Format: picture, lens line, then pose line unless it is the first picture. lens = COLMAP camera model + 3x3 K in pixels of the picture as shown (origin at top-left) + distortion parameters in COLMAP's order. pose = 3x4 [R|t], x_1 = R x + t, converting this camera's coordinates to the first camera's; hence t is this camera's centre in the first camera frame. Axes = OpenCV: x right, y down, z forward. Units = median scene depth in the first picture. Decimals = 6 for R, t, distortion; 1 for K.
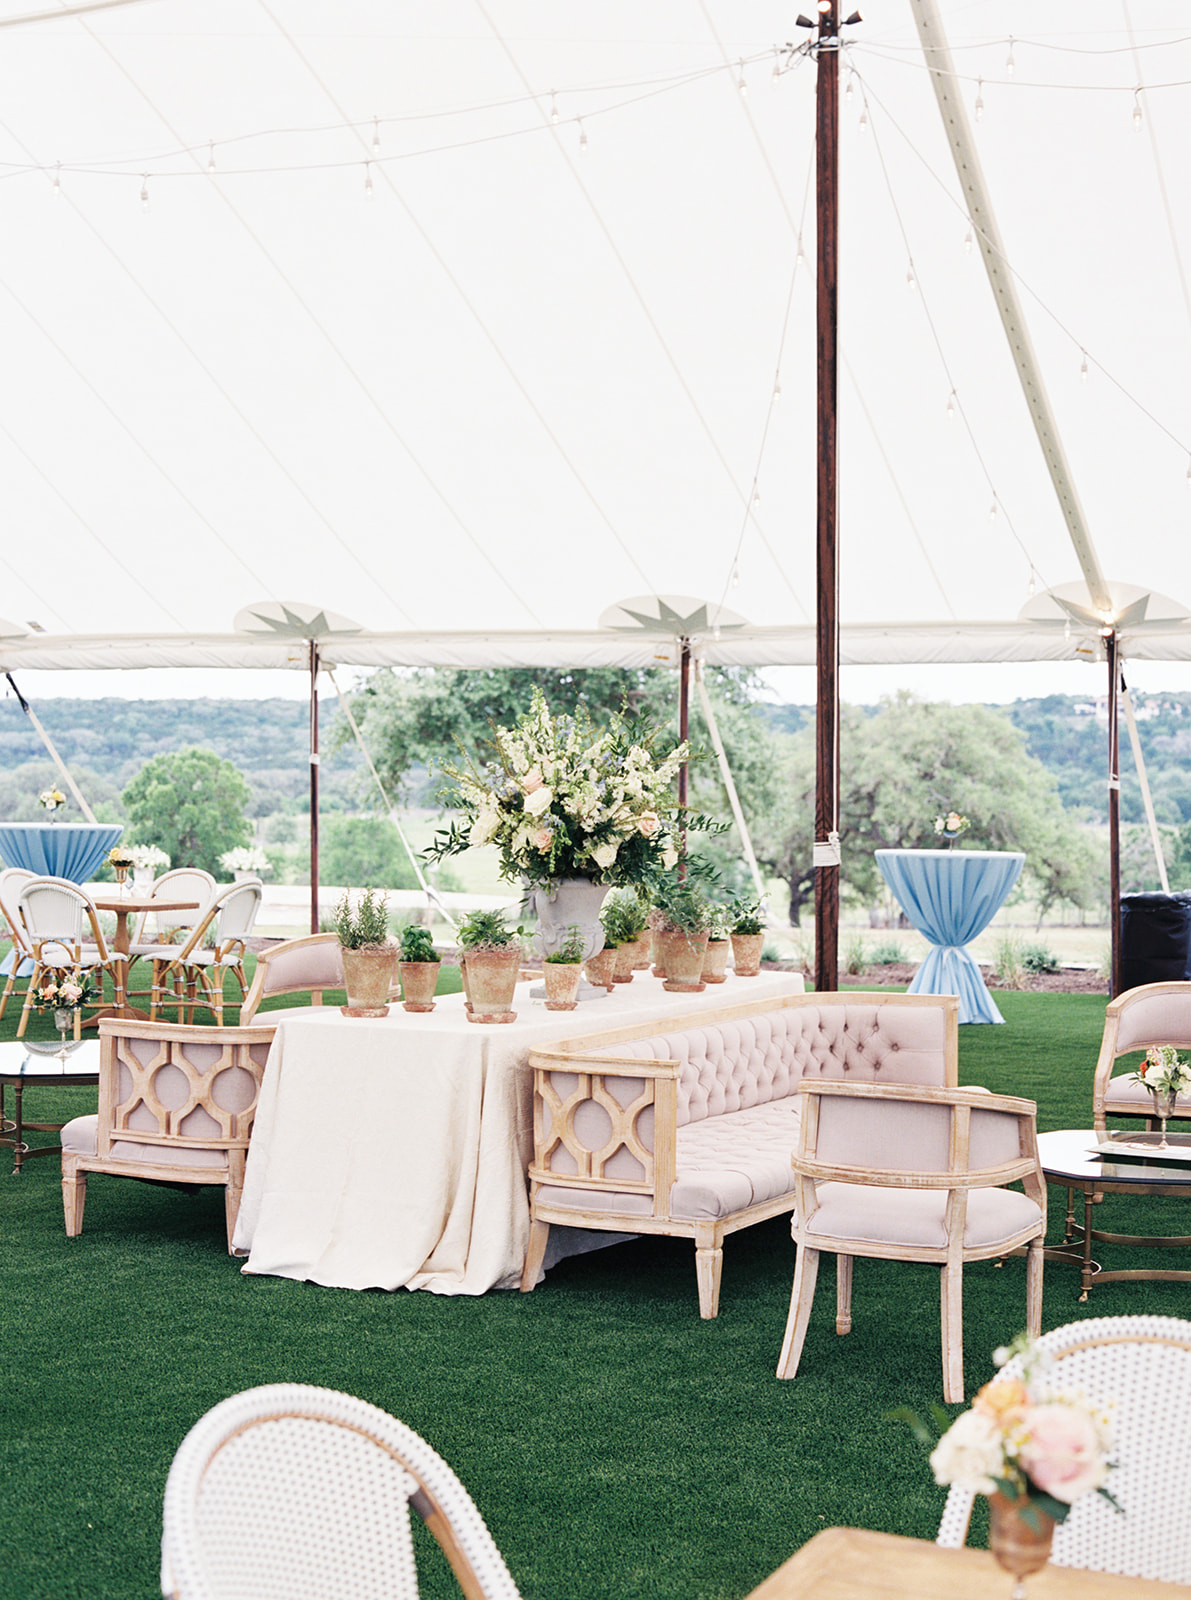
lens RADIAL K [[2428.4, 0, 595.5], [0, 2428.4, 800.0], [0, 0, 1]] dist [-0.128420, 0.038573]
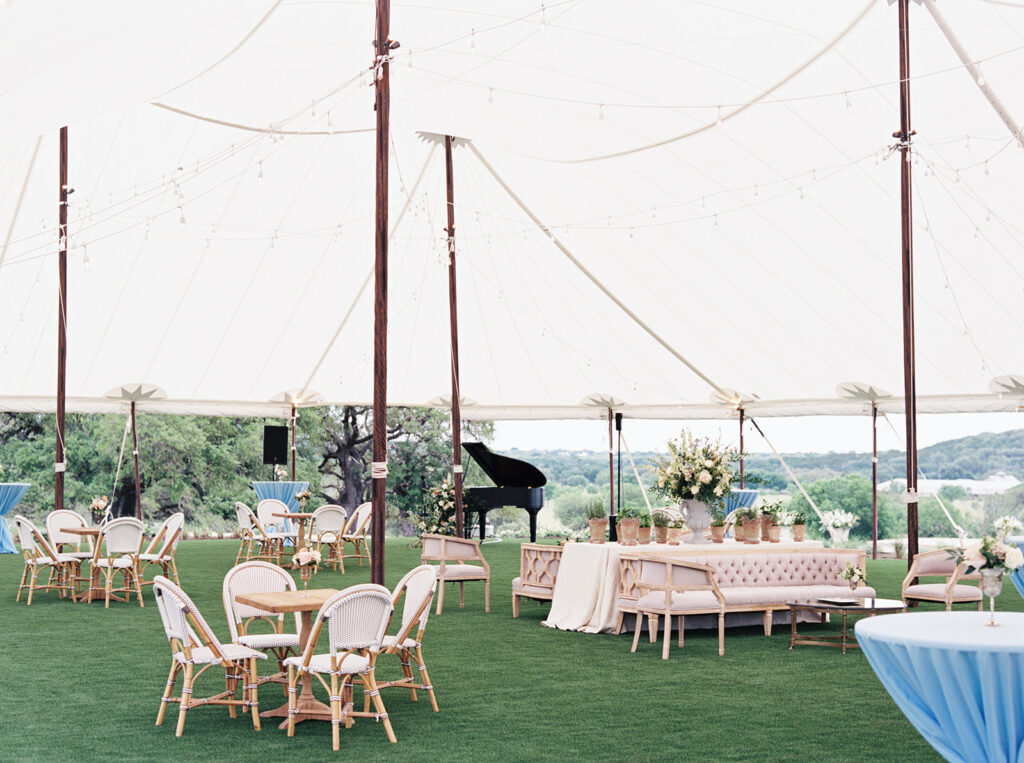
lens RADIAL K [[1554.2, 0, 512.0], [0, 1554.2, 381.5], [0, 0, 1]] dist [-0.128420, 0.038573]
pose [[0.843296, -0.028060, -0.536717, 0.564238], [-0.010936, 0.997534, -0.069334, 0.017963], [0.537339, 0.064339, 0.840909, -0.428381]]
